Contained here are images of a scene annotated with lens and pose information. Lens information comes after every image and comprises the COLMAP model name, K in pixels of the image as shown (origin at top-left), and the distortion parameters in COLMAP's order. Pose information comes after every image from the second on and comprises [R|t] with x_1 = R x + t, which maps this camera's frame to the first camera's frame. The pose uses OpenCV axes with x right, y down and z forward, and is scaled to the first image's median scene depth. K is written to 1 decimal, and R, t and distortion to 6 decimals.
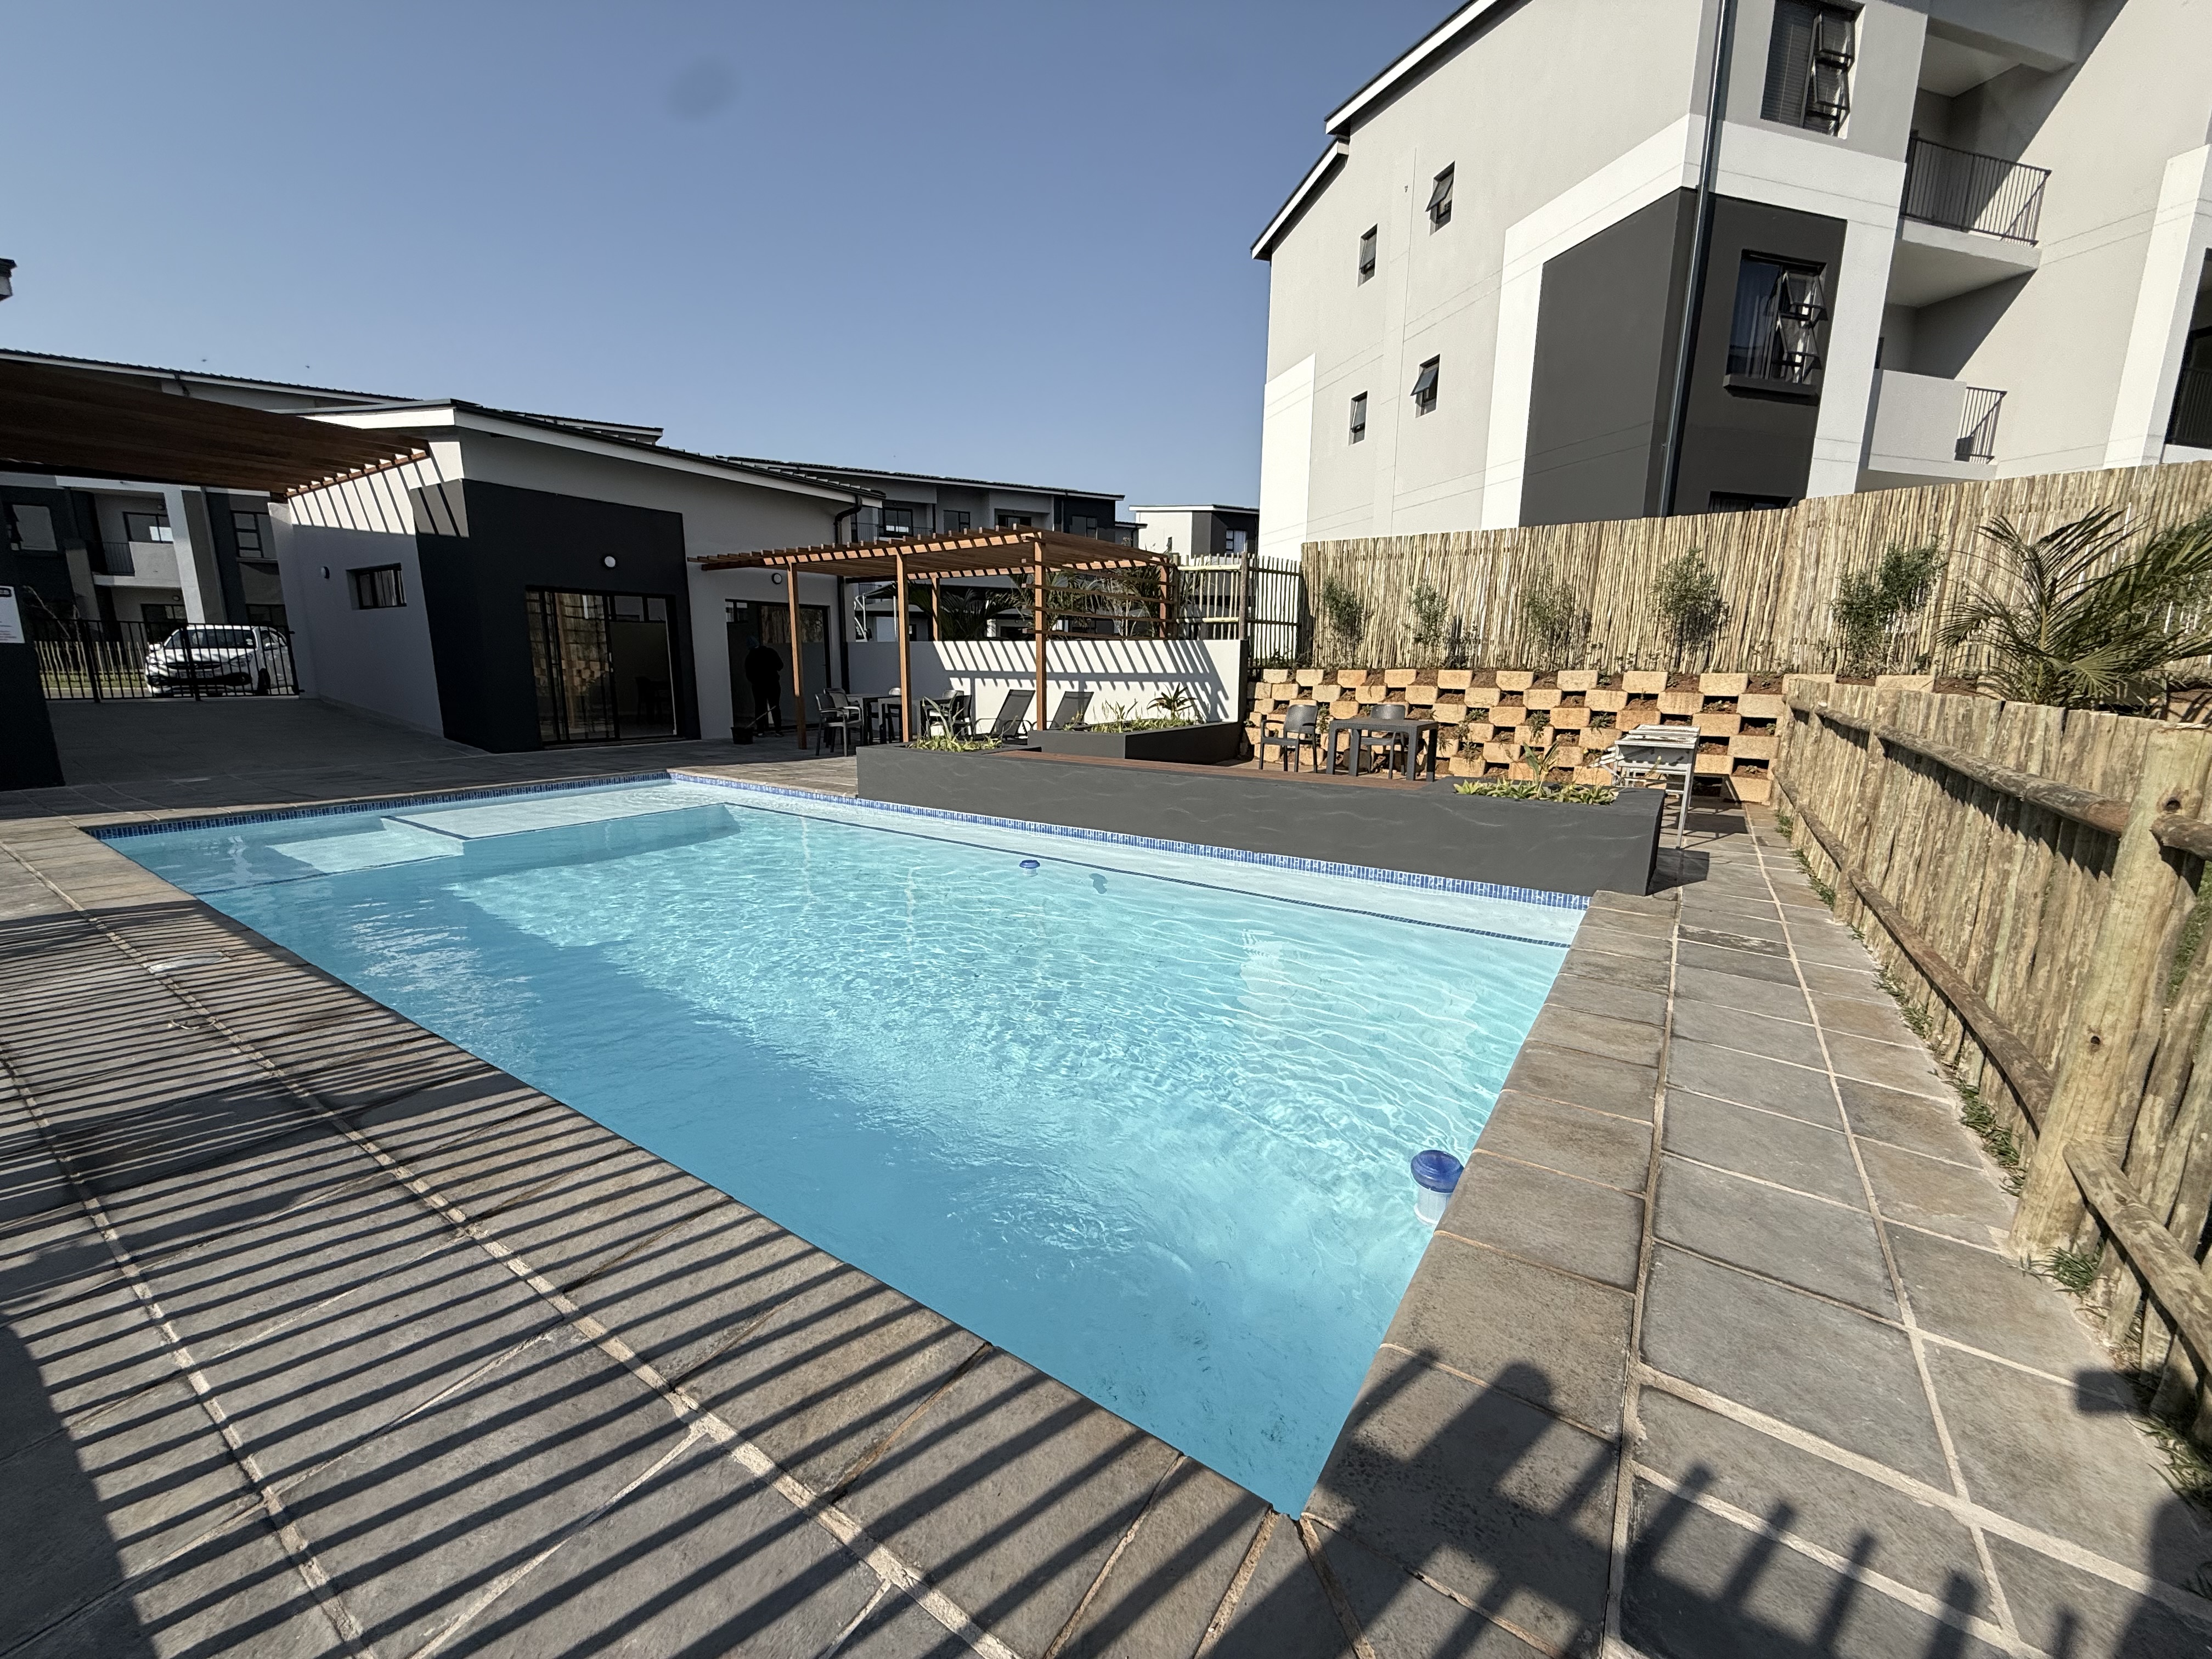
lens RADIAL K [[876.4, 0, 1096.1], [0, 876.4, 833.3], [0, 0, 1]] dist [-0.001293, -0.000264]
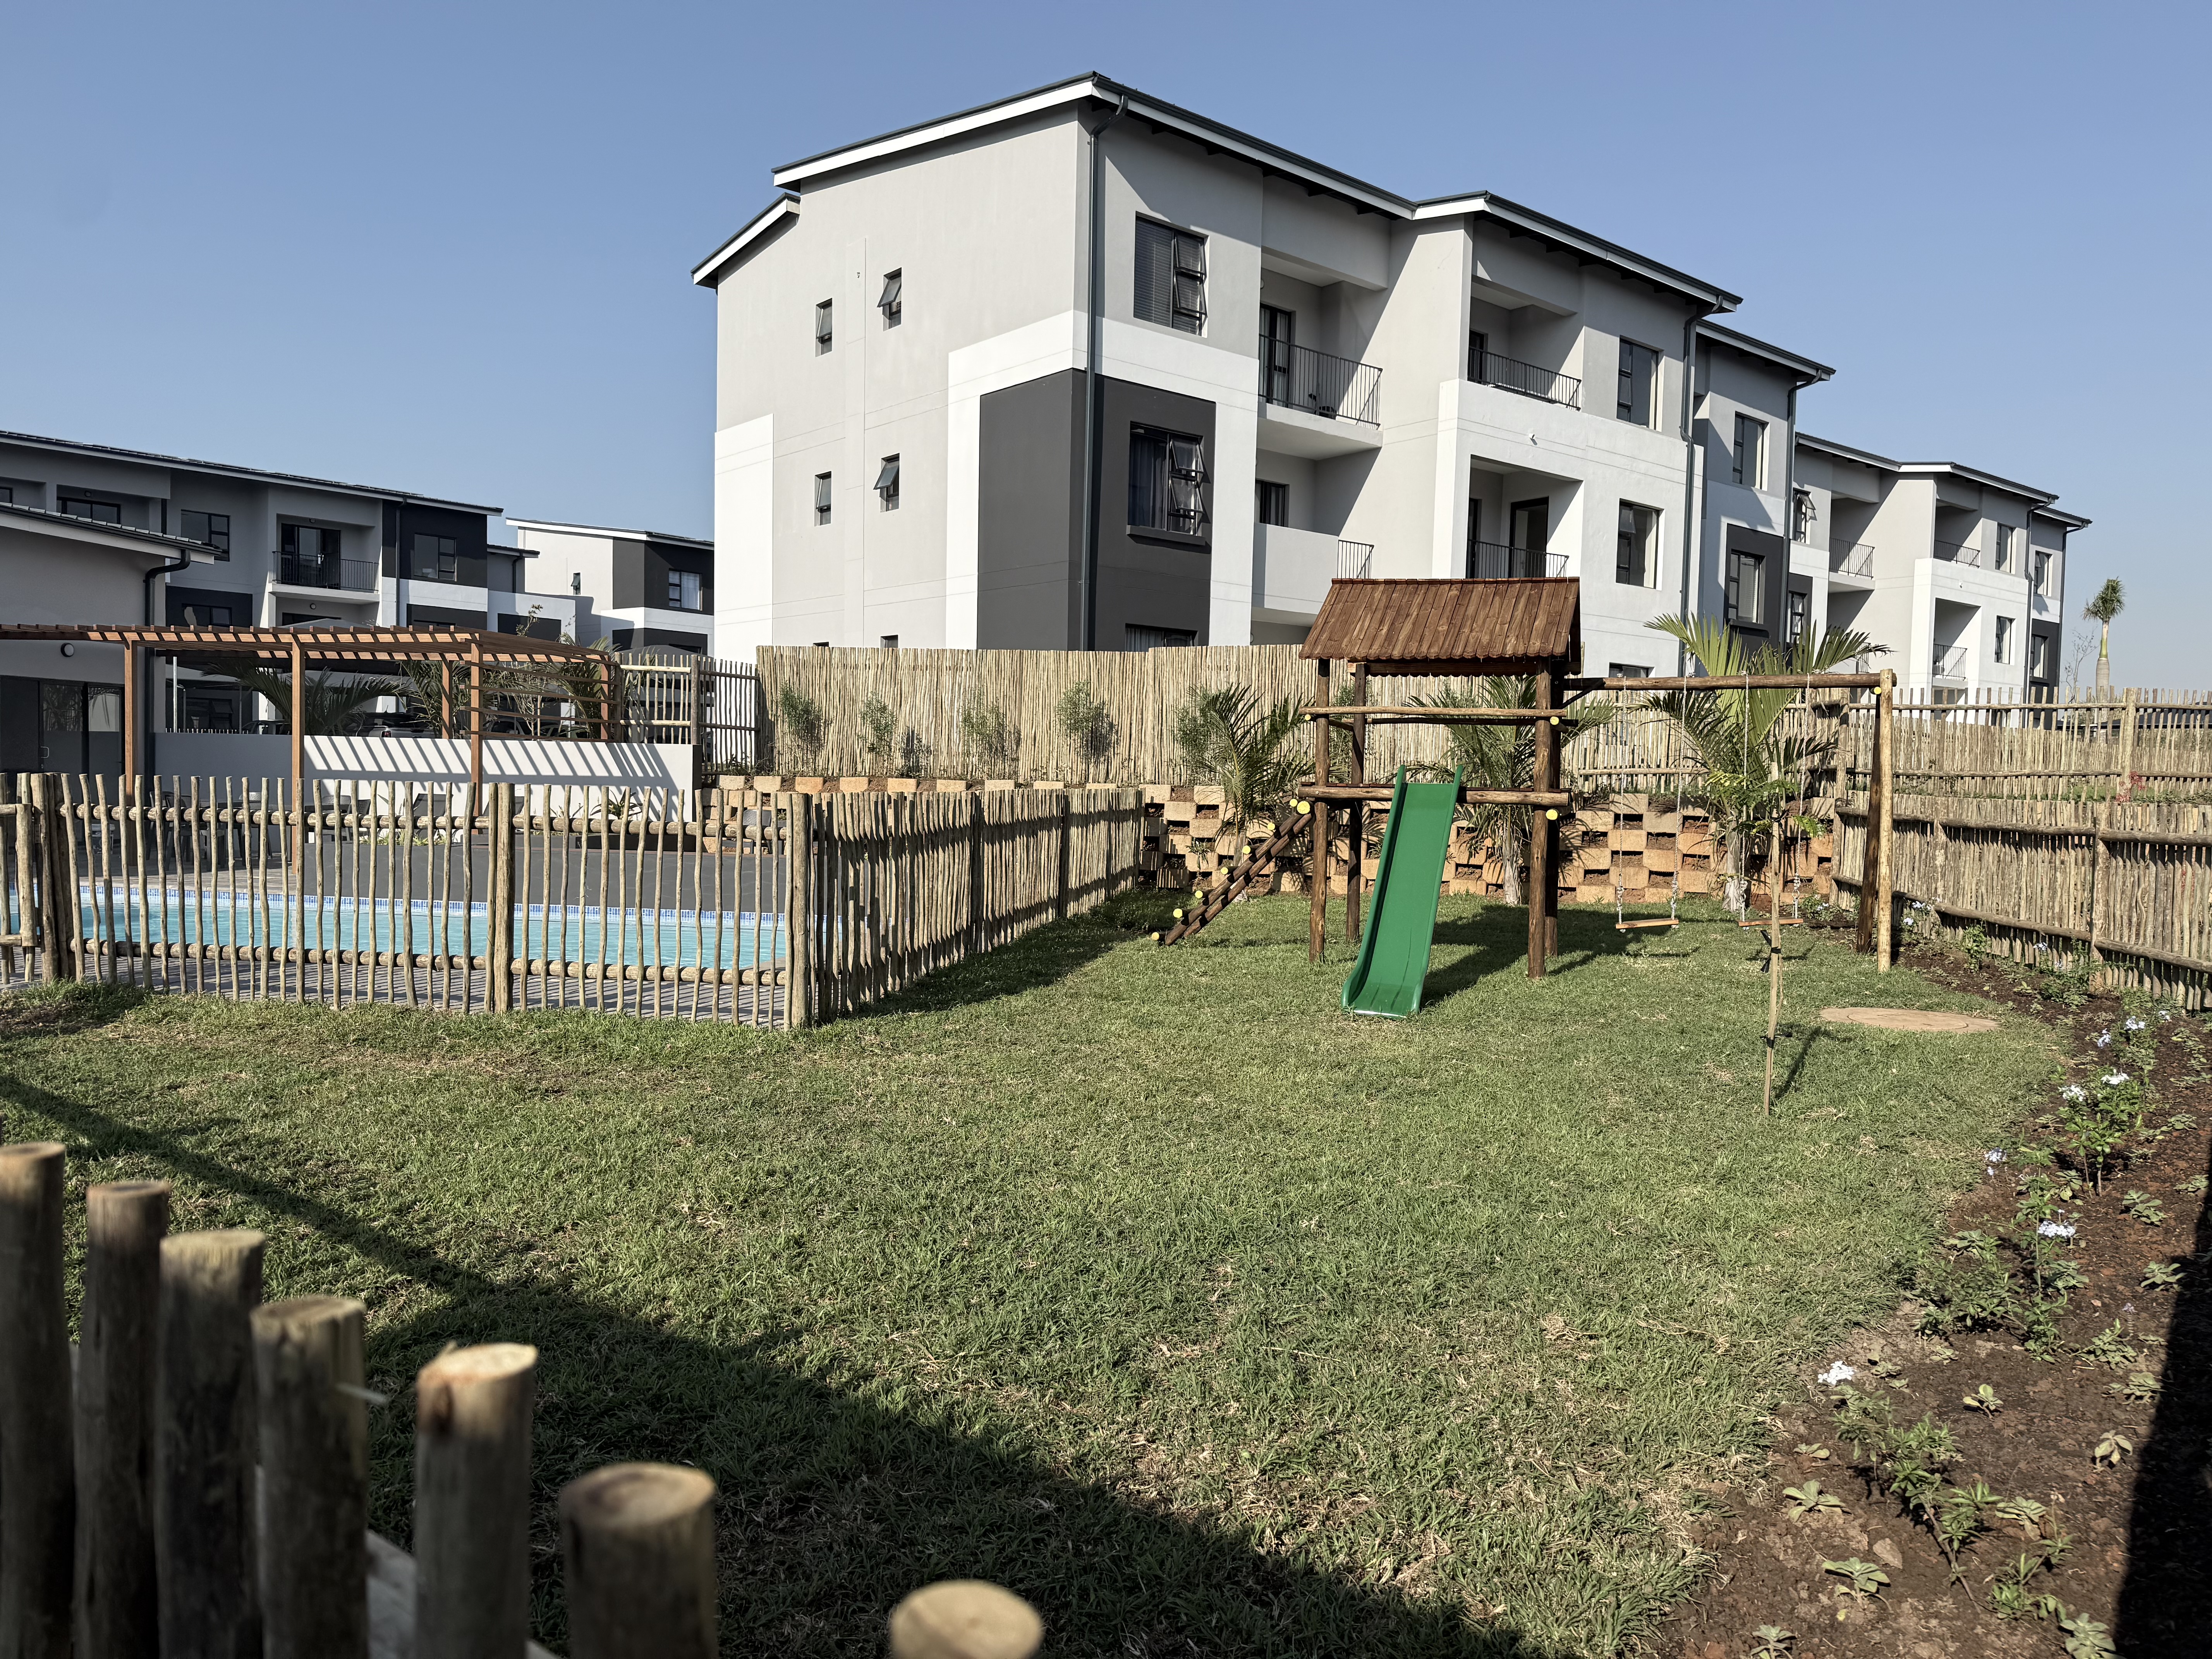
lens RADIAL K [[1552.7, 0, 1100.6], [0, 1552.7, 835.1], [0, 0, 1]] dist [0.163877, -0.199784]
pose [[0.916724, -0.000778, 0.399519, -0.110881], [0.060386, 0.988779, -0.136634, 0.137115], [-0.394930, 0.149381, 0.906485, -0.708949]]
